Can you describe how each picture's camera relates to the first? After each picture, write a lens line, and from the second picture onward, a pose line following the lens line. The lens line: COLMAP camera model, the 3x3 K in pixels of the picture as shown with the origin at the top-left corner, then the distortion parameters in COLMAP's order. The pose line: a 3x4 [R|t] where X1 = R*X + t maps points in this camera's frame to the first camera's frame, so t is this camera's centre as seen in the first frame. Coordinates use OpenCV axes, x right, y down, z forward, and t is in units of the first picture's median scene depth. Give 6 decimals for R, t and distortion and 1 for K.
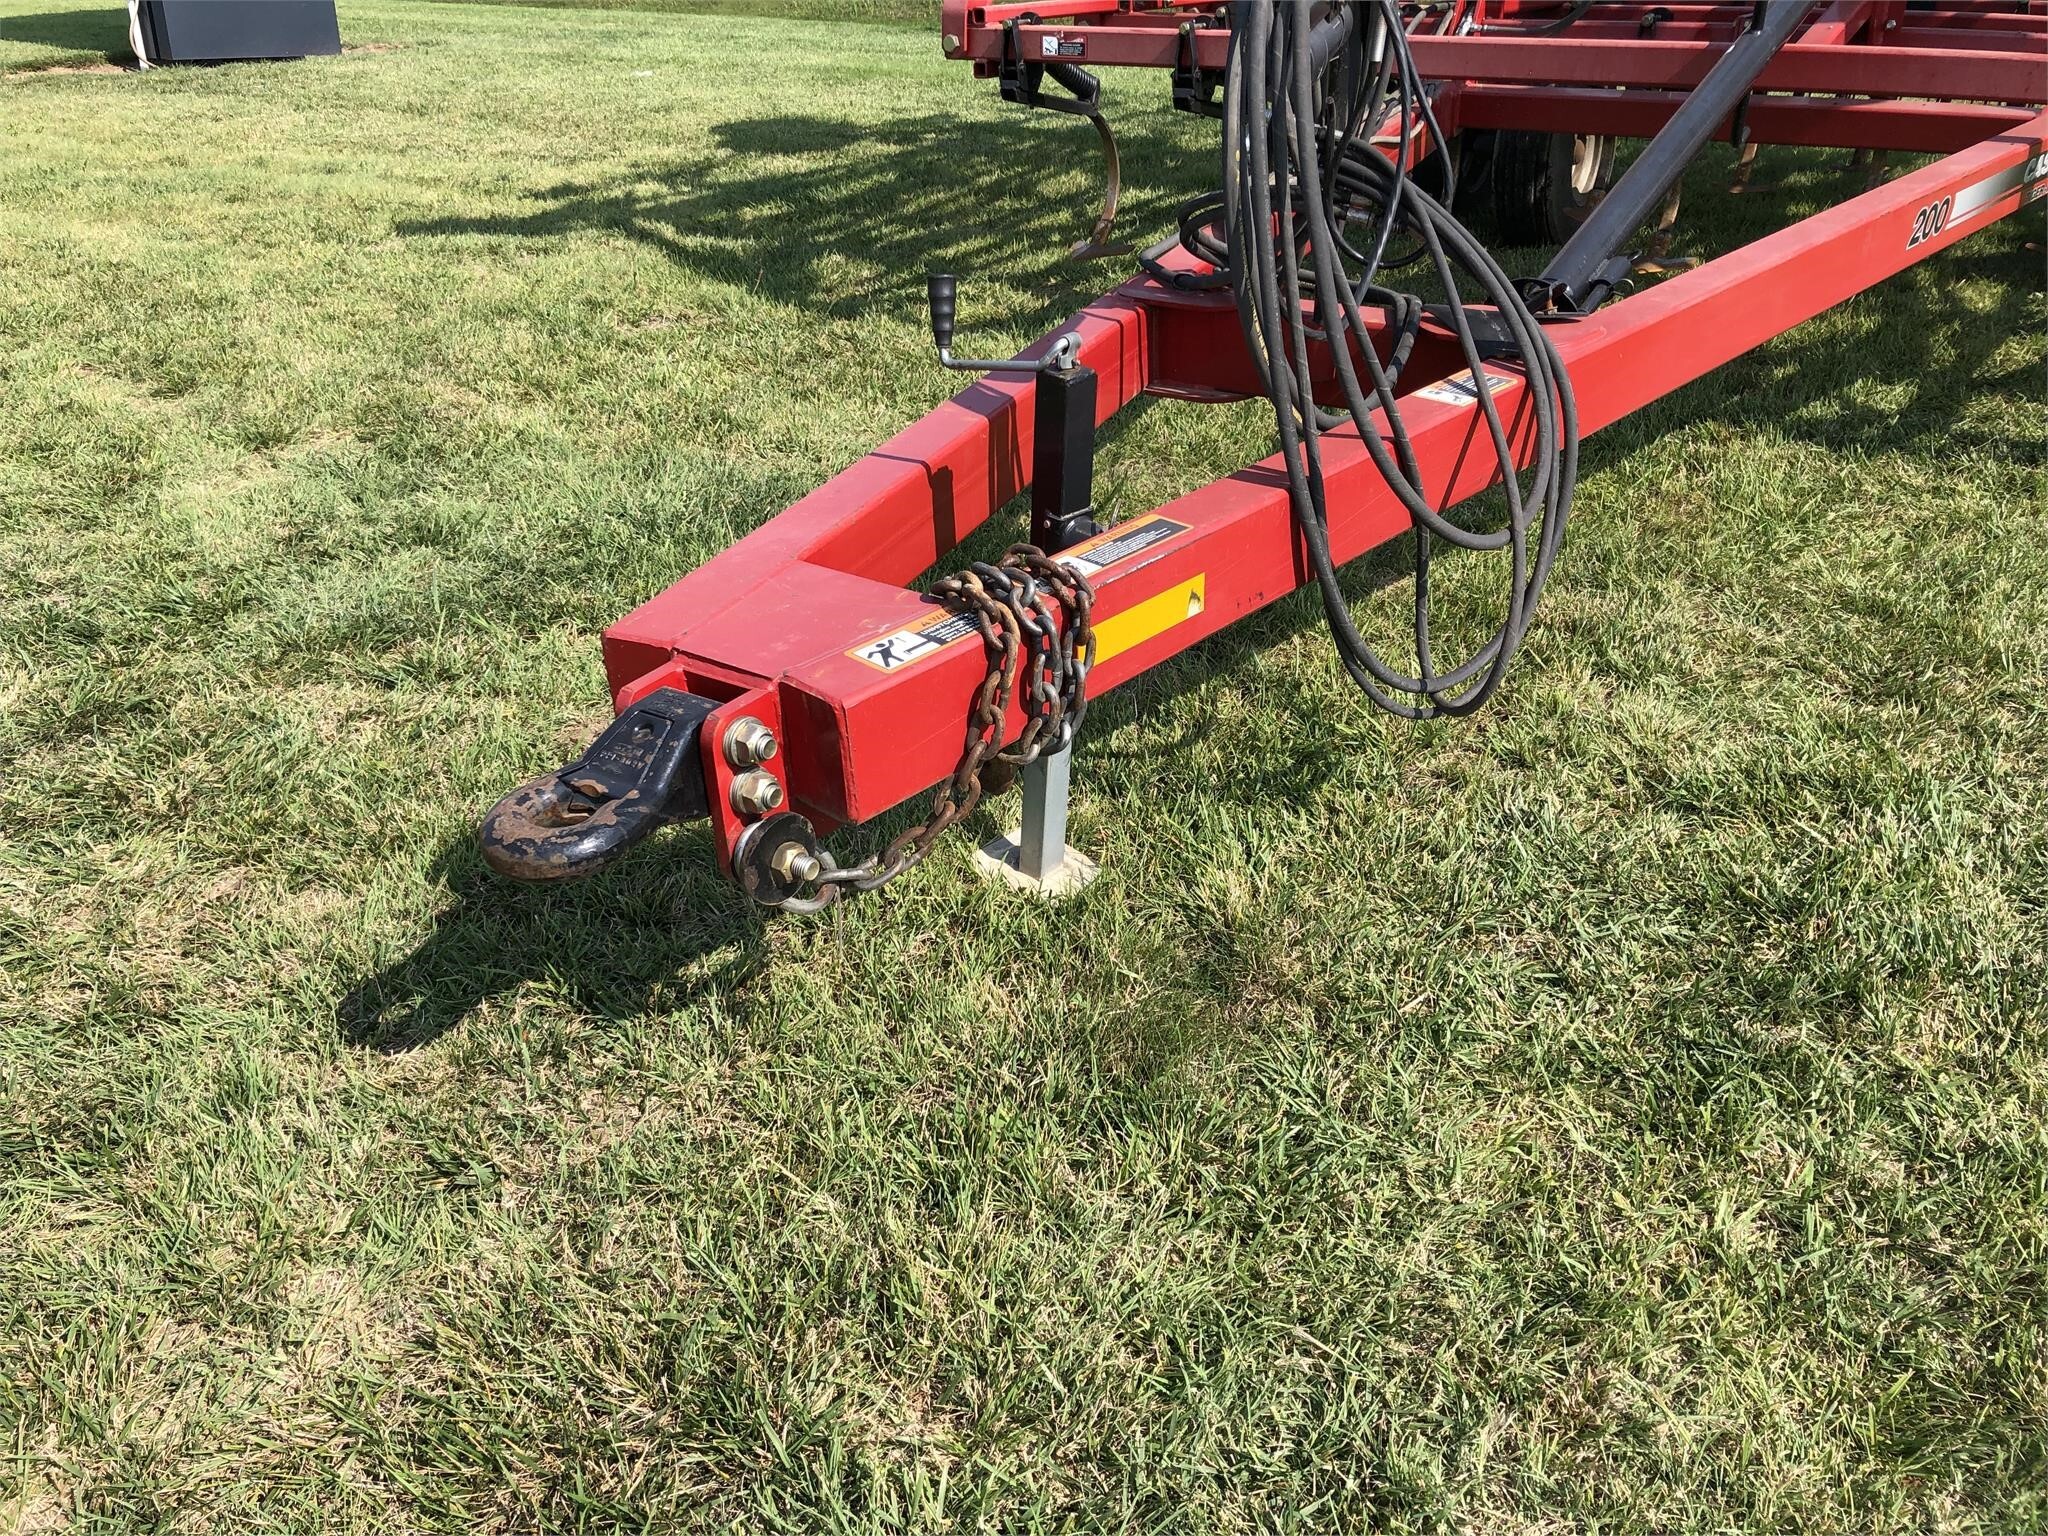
lens RADIAL K [[1787.1, 0, 1024.0], [0, 1787.1, 768.0], [0, 0, 1]] dist [0.056201, 0.008124]
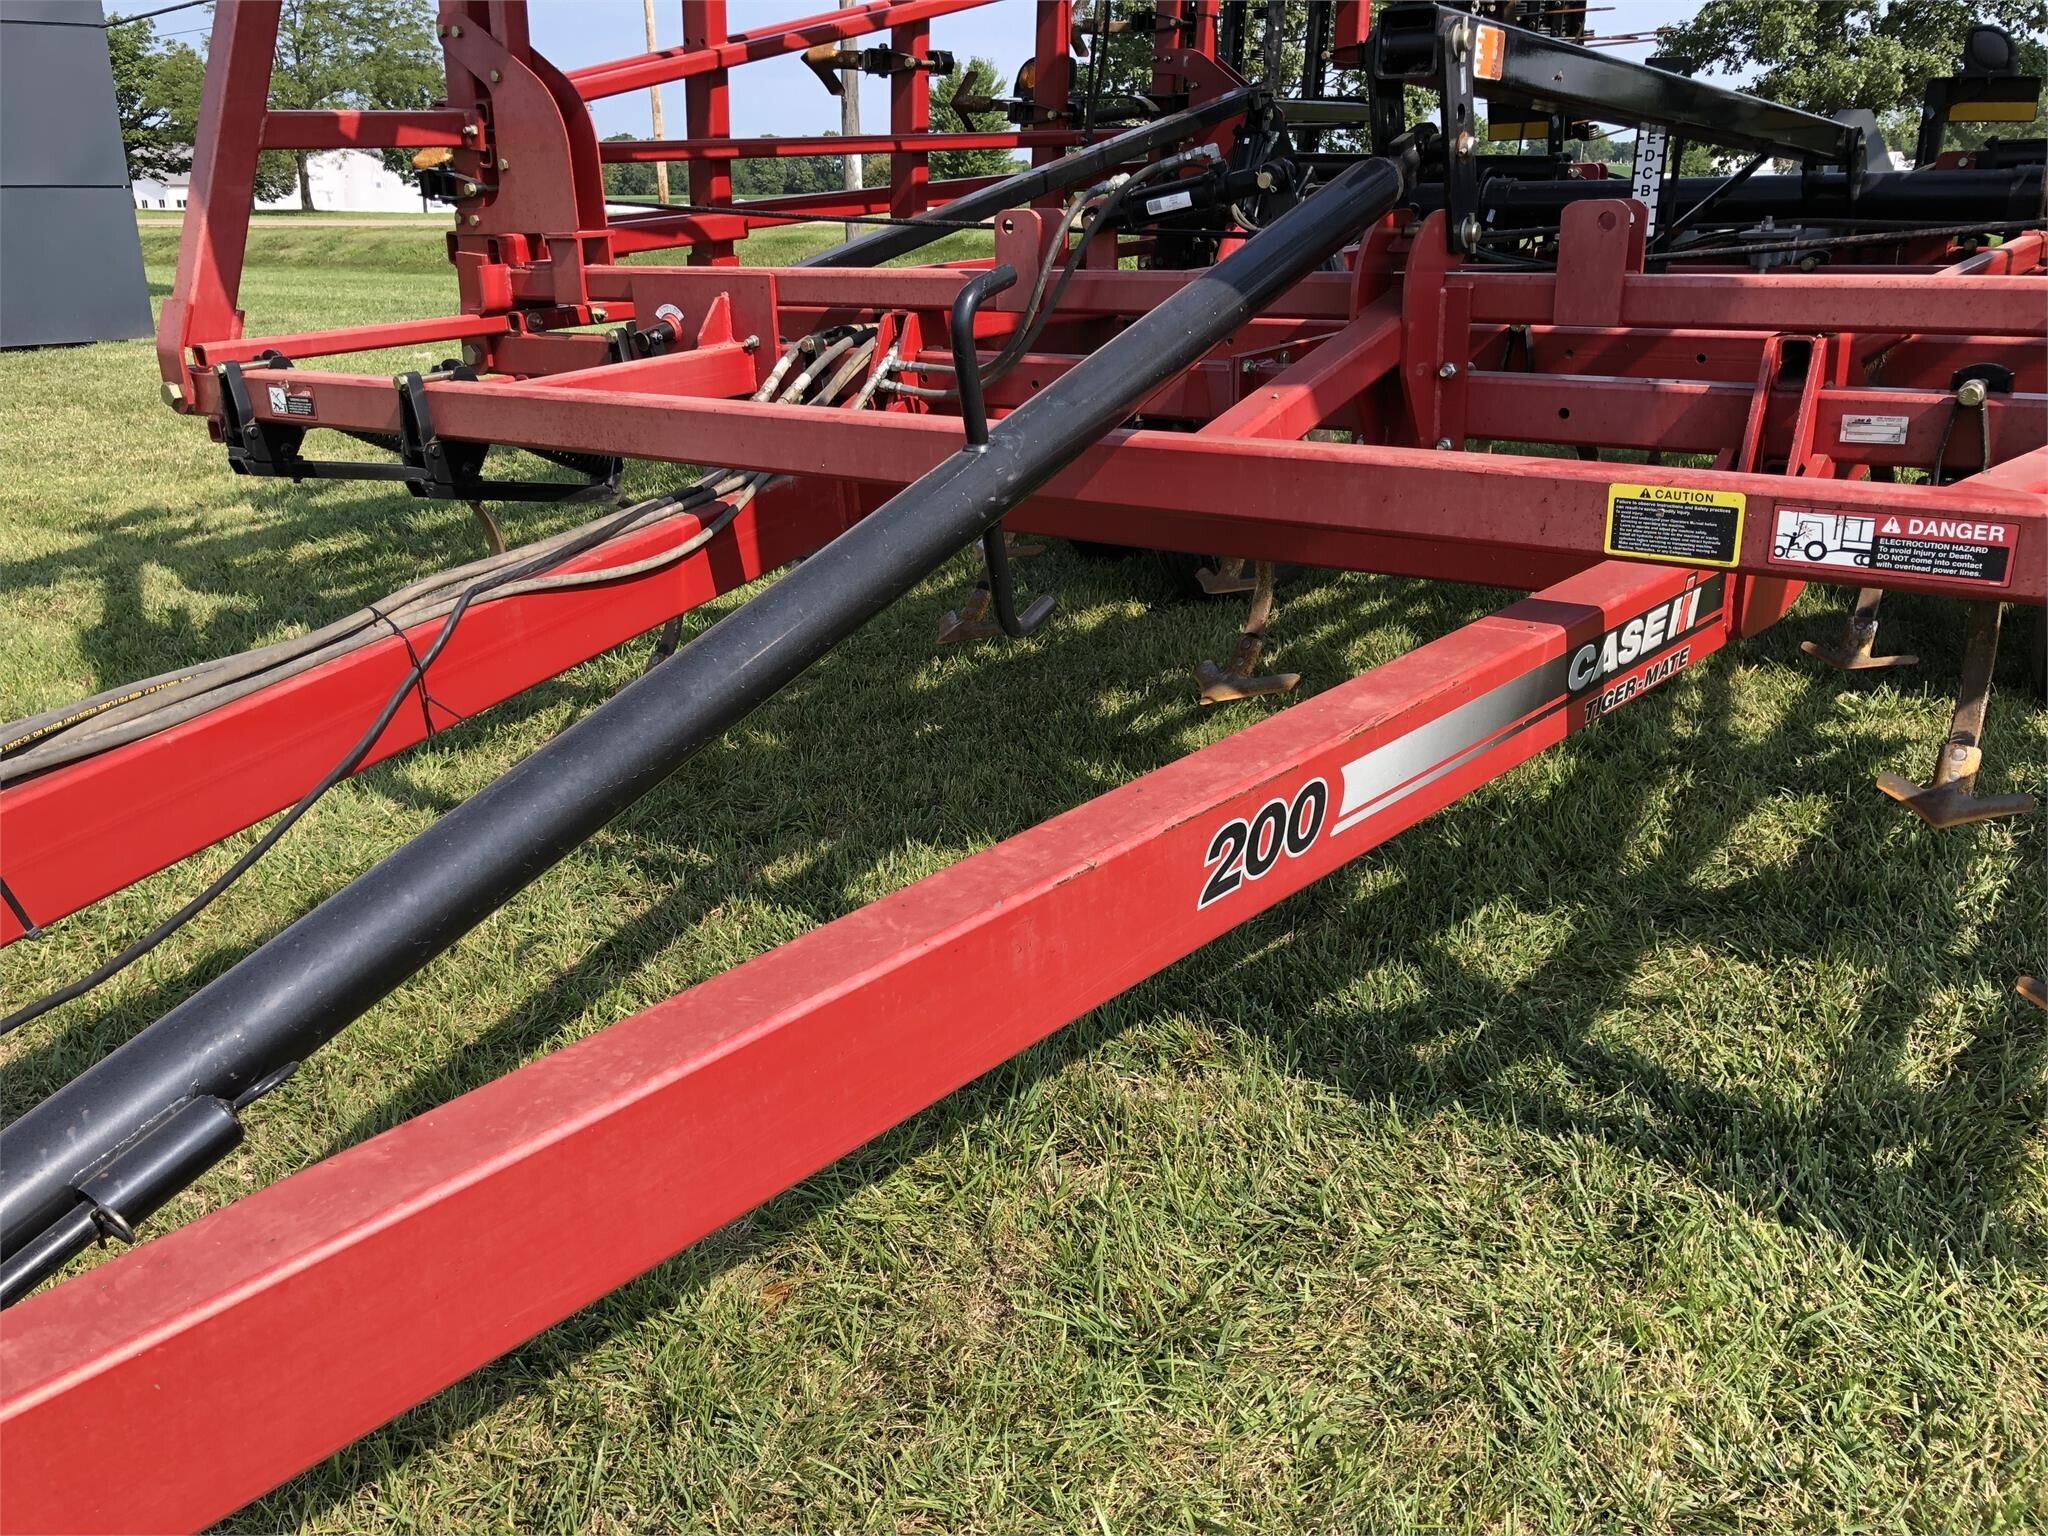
lens RADIAL K [[1787.1, 0, 1024.0], [0, 1787.1, 768.0], [0, 0, 1]] dist [0.056201, 0.008124]
pose [[0.998801, -0.017067, -0.045881, 0.341868], [0.011807, 0.993576, -0.112553, -0.199739], [0.047507, 0.111877, 0.992586, 0.389177]]
